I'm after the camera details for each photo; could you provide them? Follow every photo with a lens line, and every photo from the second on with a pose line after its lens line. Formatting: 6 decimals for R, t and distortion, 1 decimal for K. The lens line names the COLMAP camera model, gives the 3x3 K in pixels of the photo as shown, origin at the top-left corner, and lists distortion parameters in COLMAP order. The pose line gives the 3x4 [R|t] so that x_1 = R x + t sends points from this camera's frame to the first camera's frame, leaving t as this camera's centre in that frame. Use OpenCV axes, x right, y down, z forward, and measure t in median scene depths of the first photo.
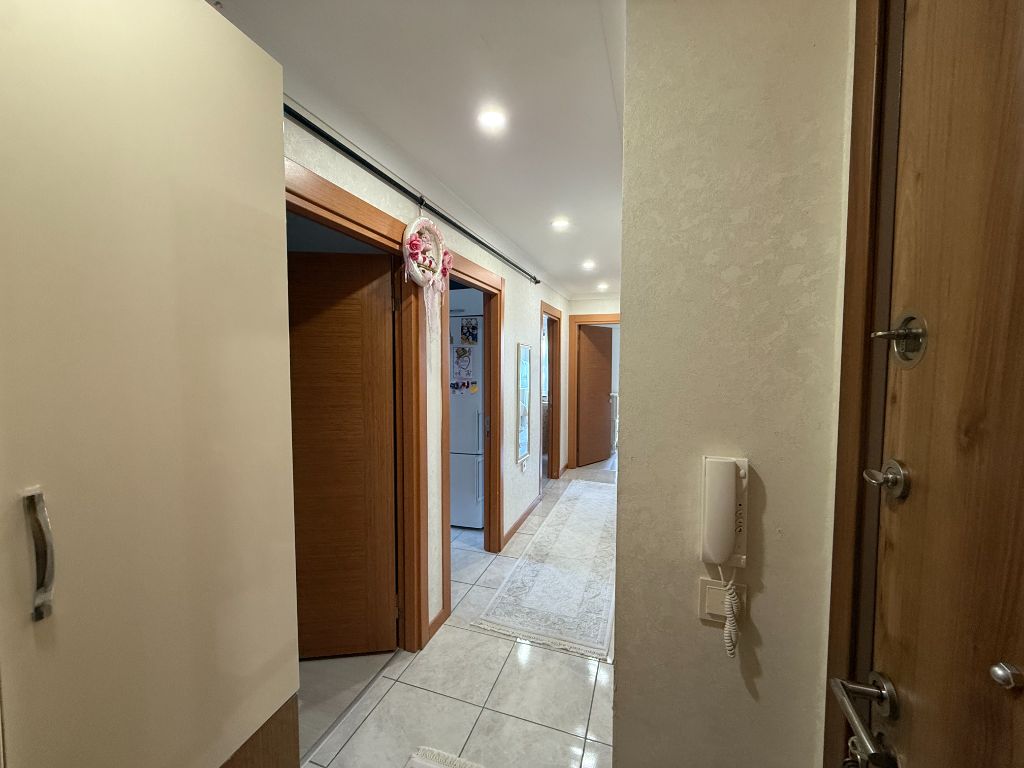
lens RADIAL K [[409.0, 0, 510.7], [0, 409.0, 382.8], [0, 0, 1]] dist [-0.002826, 0.000548]
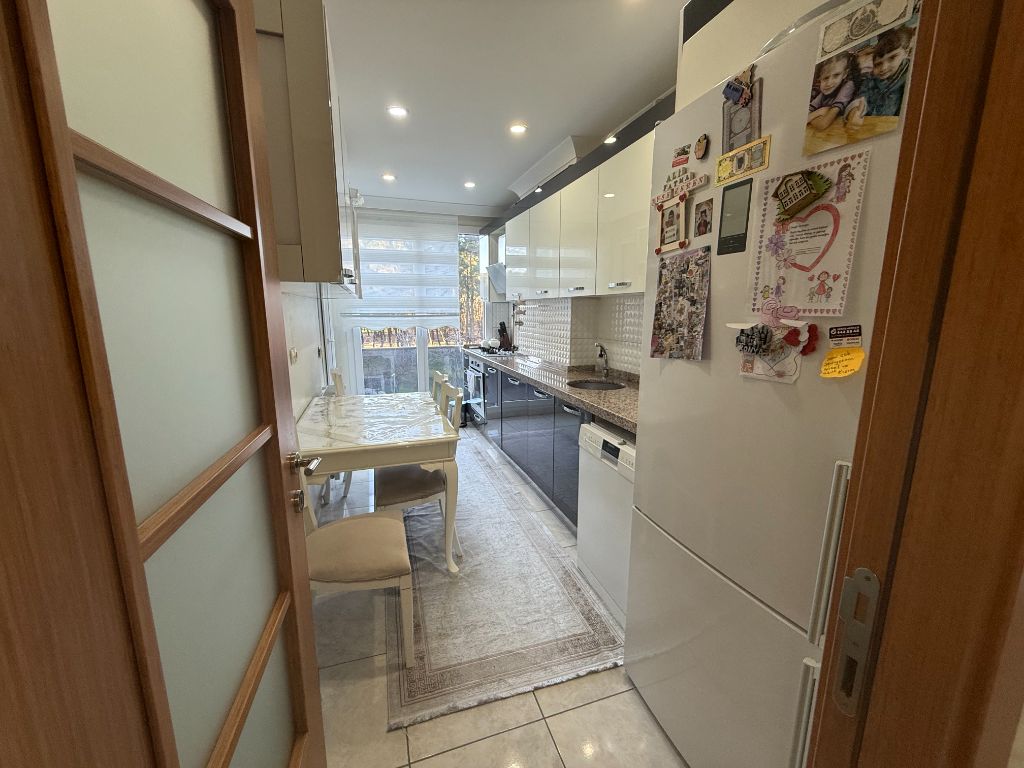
lens RADIAL K [[409.0, 0, 510.7], [0, 409.0, 382.8], [0, 0, 1]] dist [-0.002826, 0.000548]
pose [[0.608336, 0.139327, -0.781355, -0.026649], [-0.038824, 0.988517, 0.146039, 0.001981], [0.792730, -0.058506, 0.606759, 0.729860]]
